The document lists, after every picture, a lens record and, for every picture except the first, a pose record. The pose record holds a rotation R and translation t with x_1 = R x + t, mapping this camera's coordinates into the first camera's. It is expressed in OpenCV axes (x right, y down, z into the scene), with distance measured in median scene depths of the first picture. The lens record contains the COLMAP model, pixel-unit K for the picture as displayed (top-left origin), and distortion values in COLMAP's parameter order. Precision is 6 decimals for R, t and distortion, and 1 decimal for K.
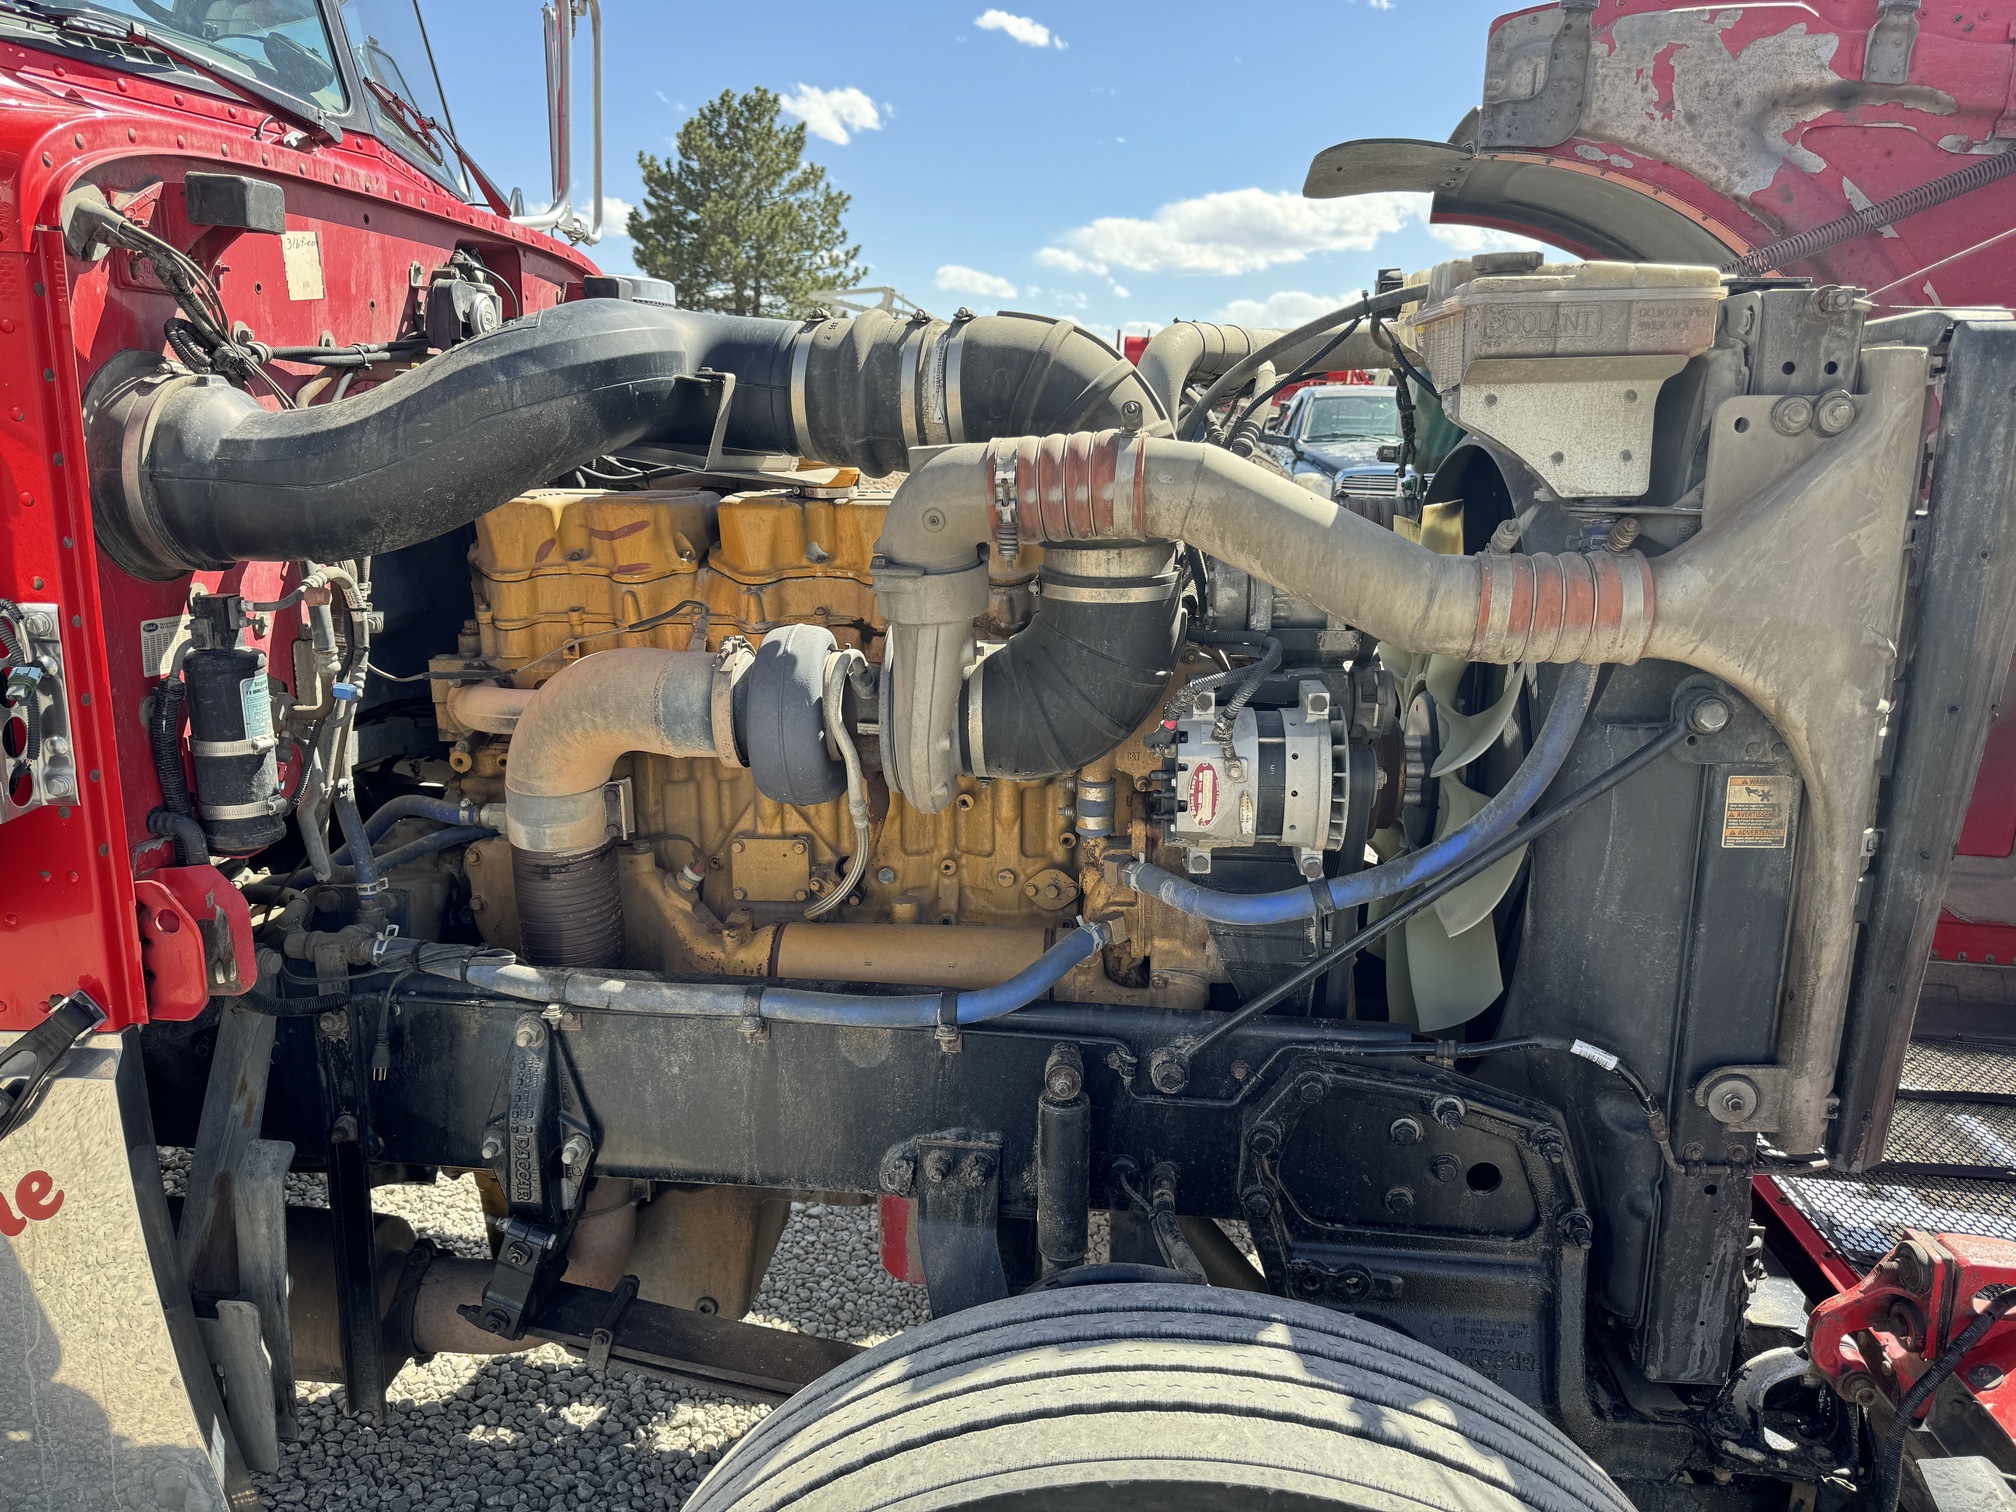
lens RADIAL K [[1427.3, 0, 1014.1], [0, 1427.3, 750.0], [0, 0, 1]] dist [0.042162, -0.048212]
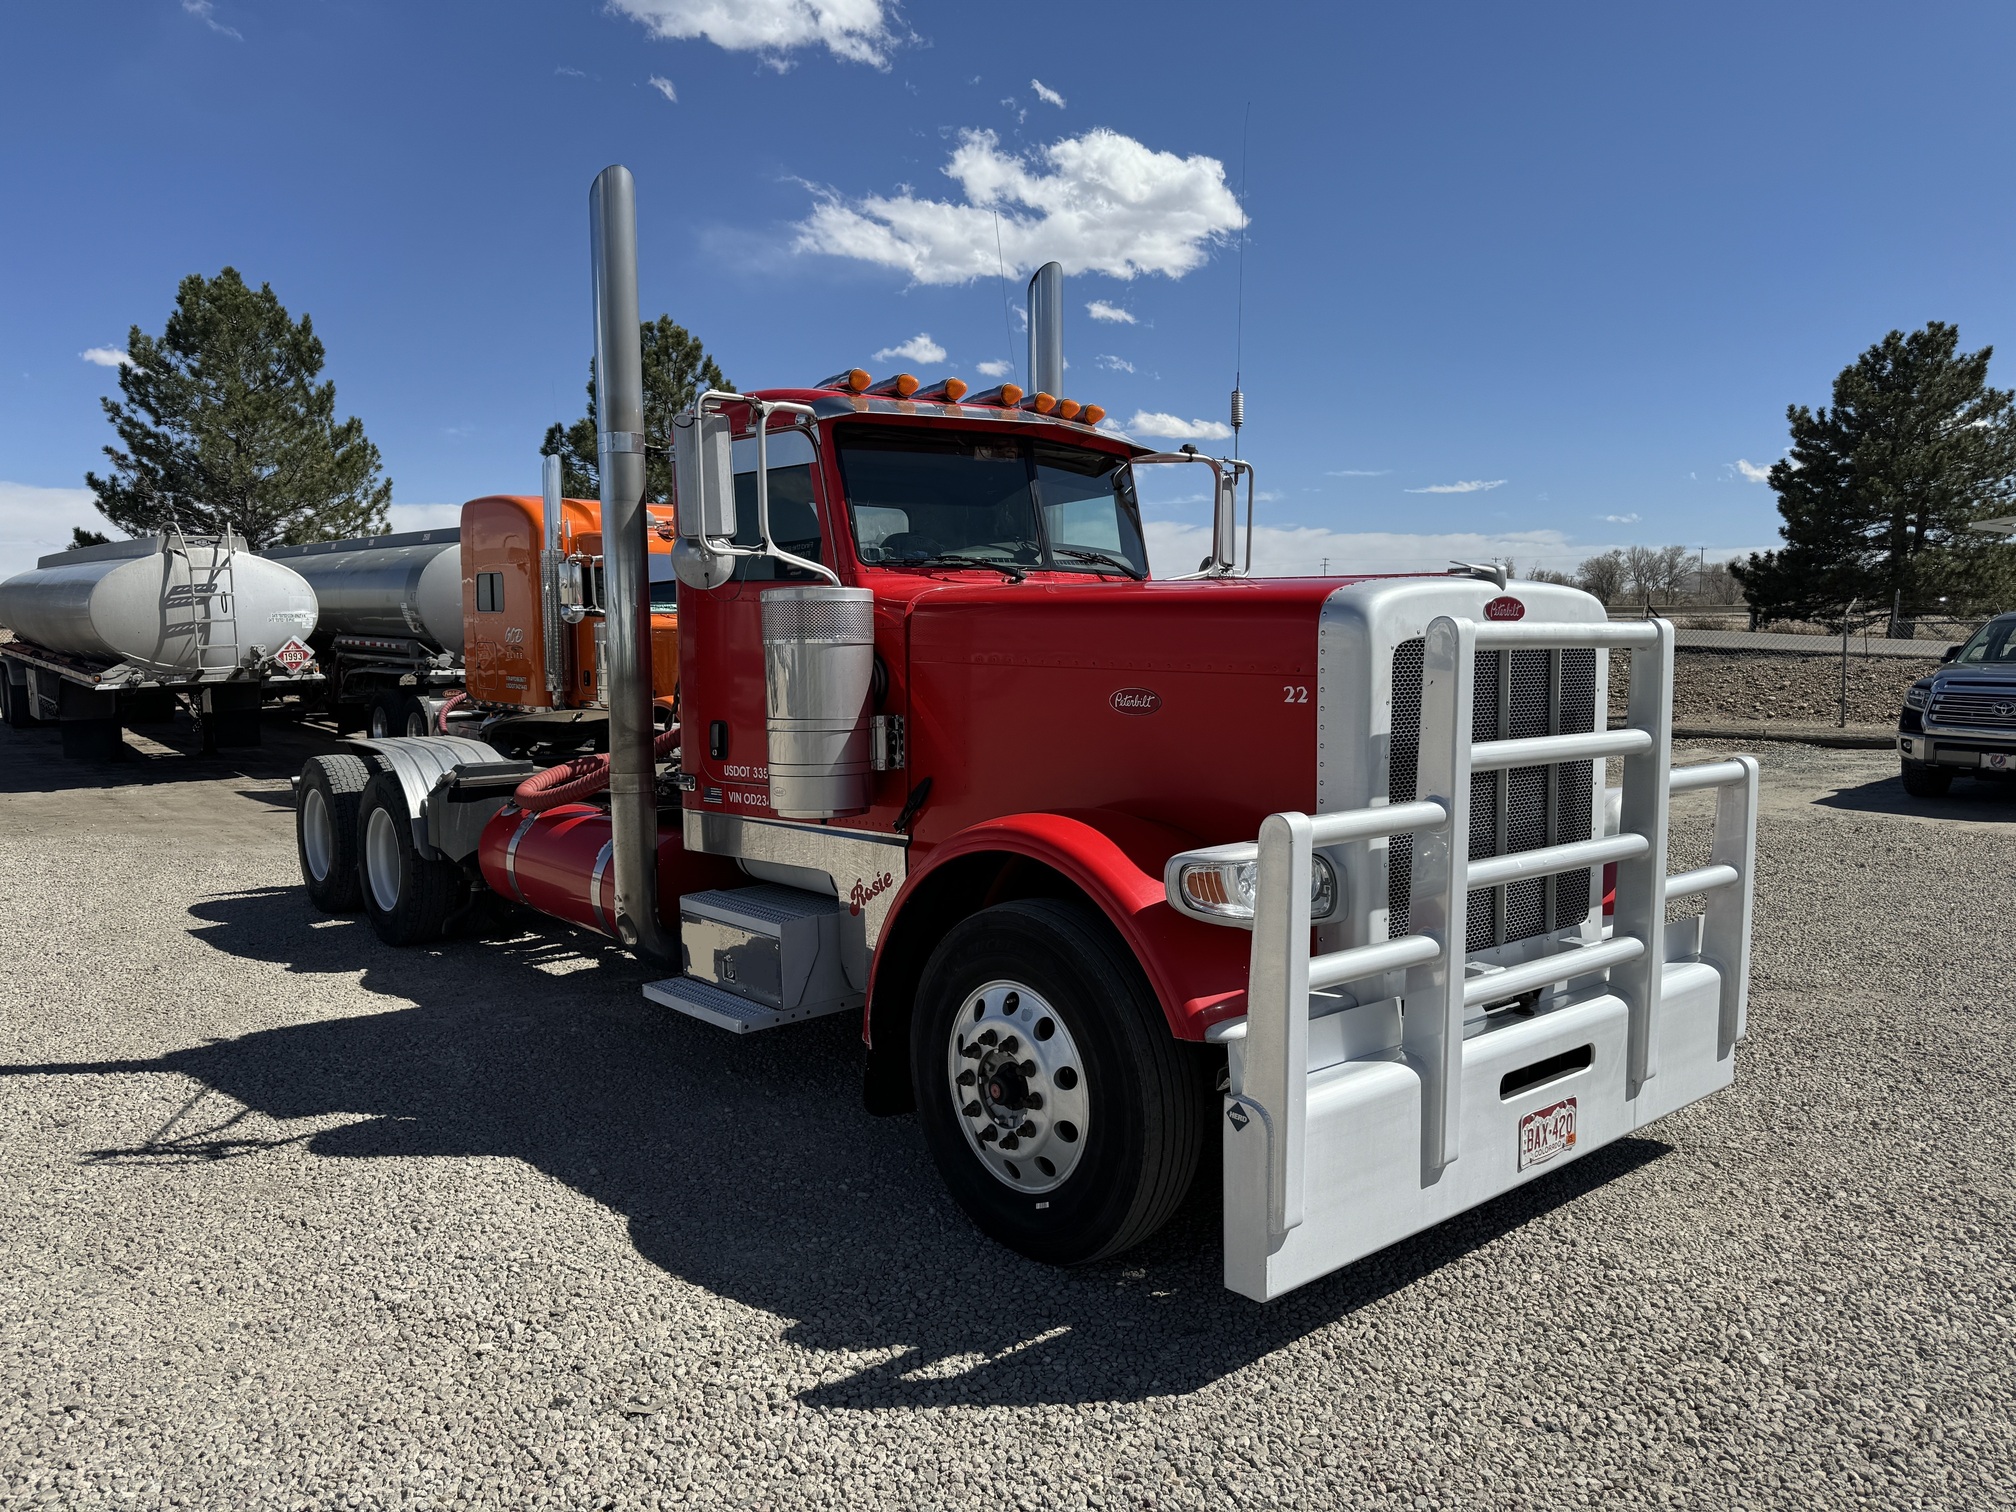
lens RADIAL K [[1427.3, 0, 1006.3], [0, 1427.3, 759.3], [0, 0, 1]] dist [0.042162, -0.048212]
pose [[0.702112, 0.019971, -0.711787, 1.797876], [-0.136472, 0.984850, -0.106985, 0.308773], [0.698867, 0.172254, 0.694200, -1.137872]]
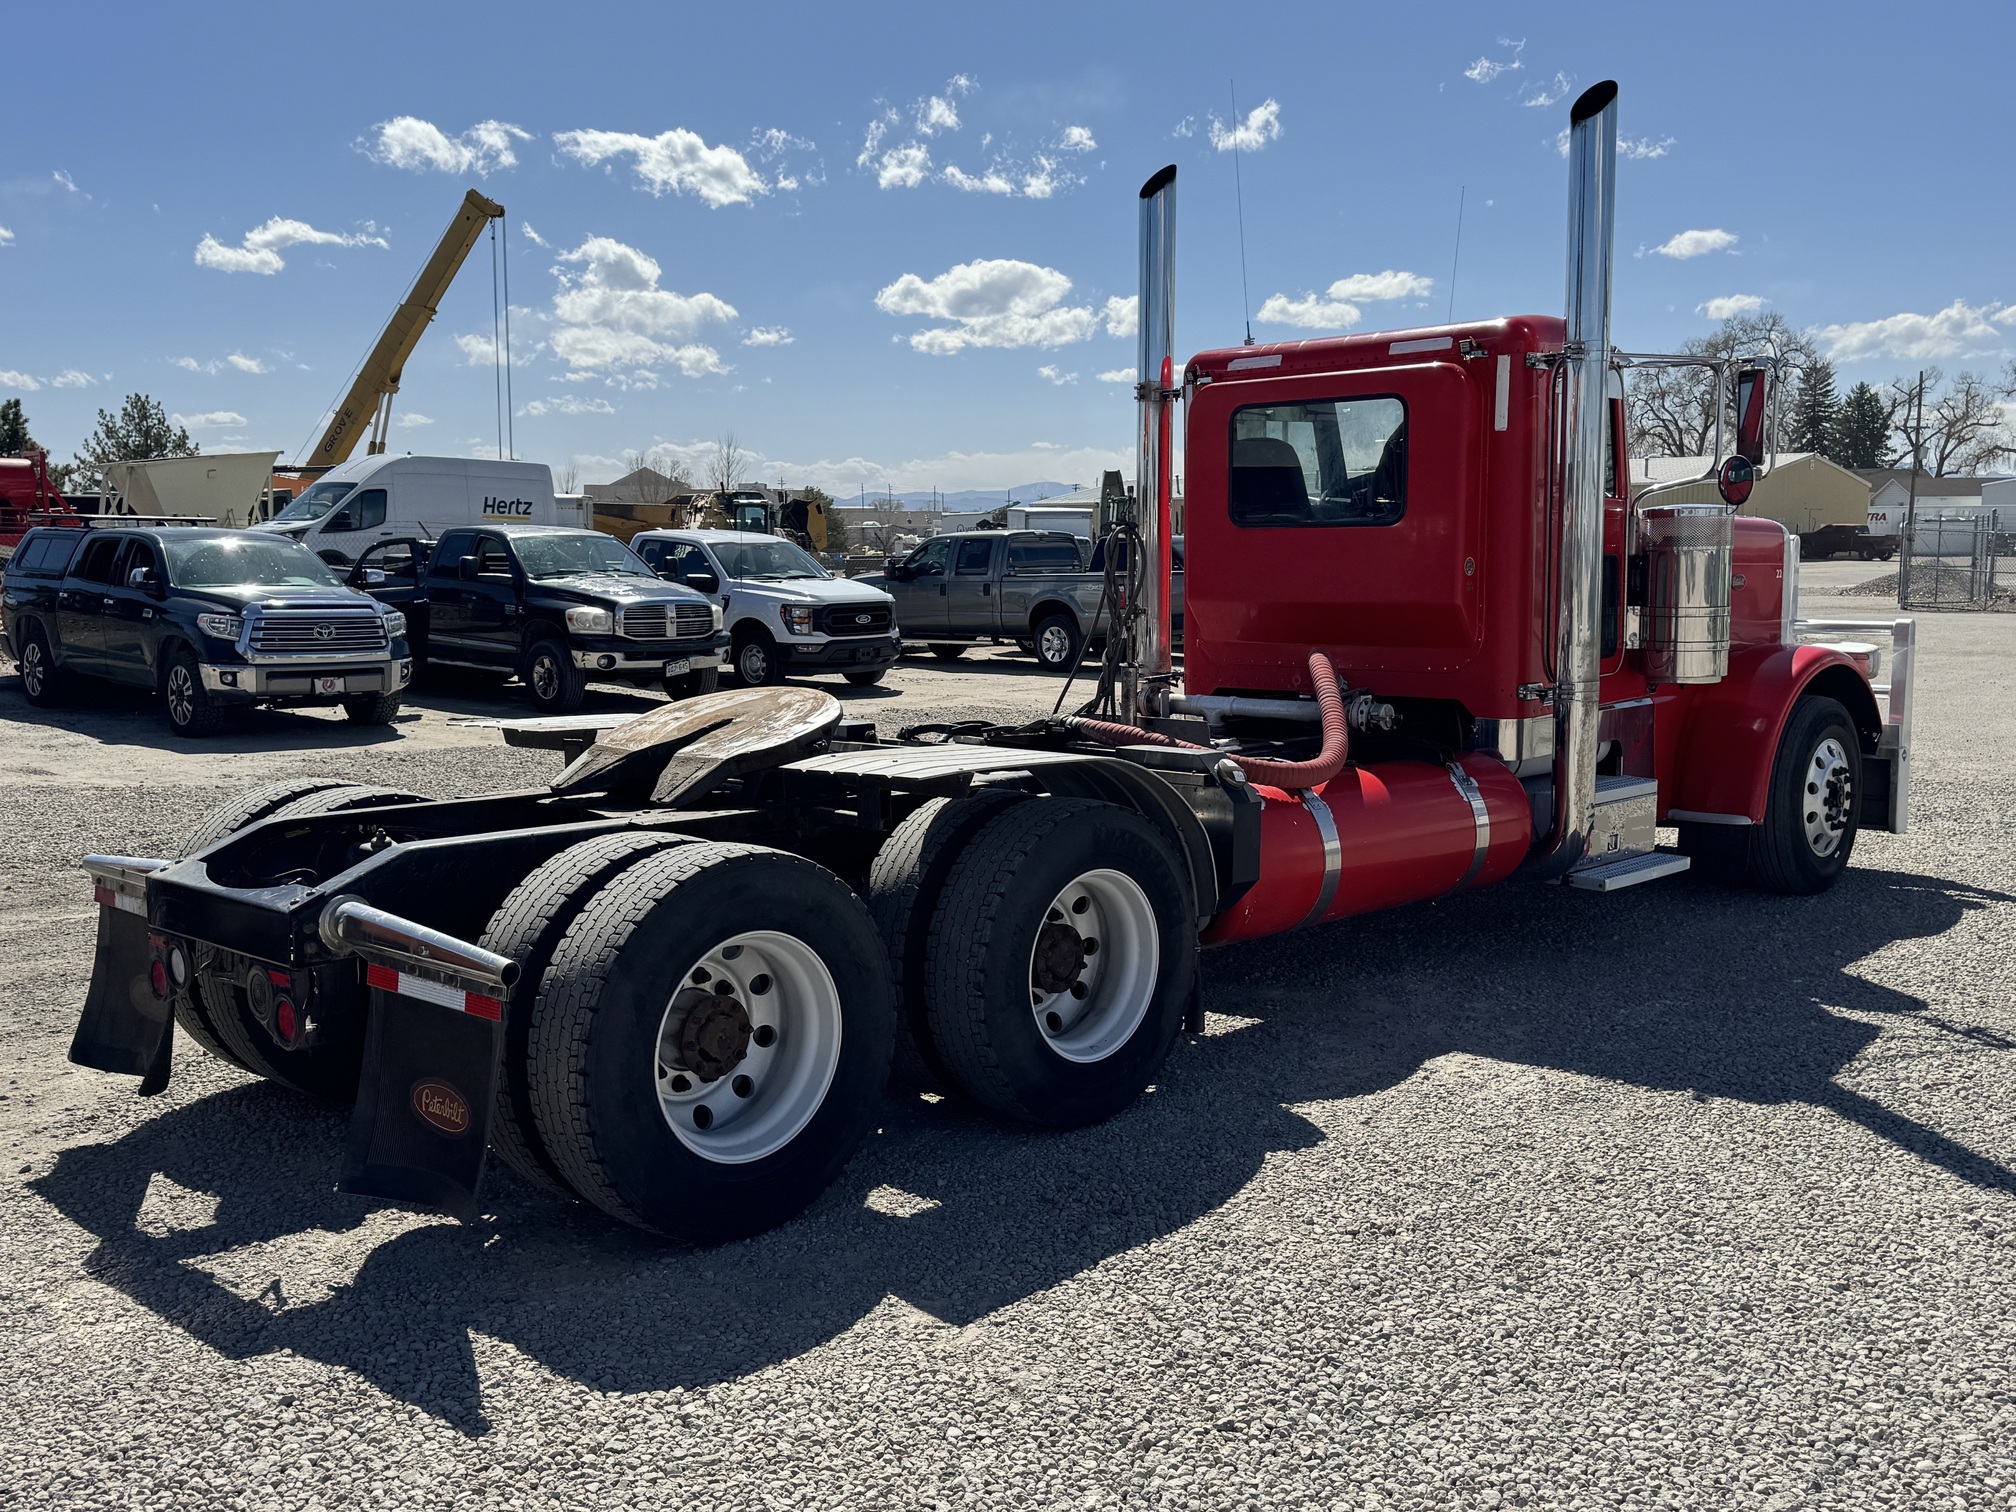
lens RADIAL K [[1957.3, 0, 1031.7], [0, 1957.3, 818.0], [0, 0, 1]] dist [0.042288, 0.000000]
pose [[0.634305, -0.144316, 0.759493, -6.001682], [0.208299, 0.977993, 0.011870, 0.077125], [-0.744492, 0.150673, 0.650407, -1.413180]]
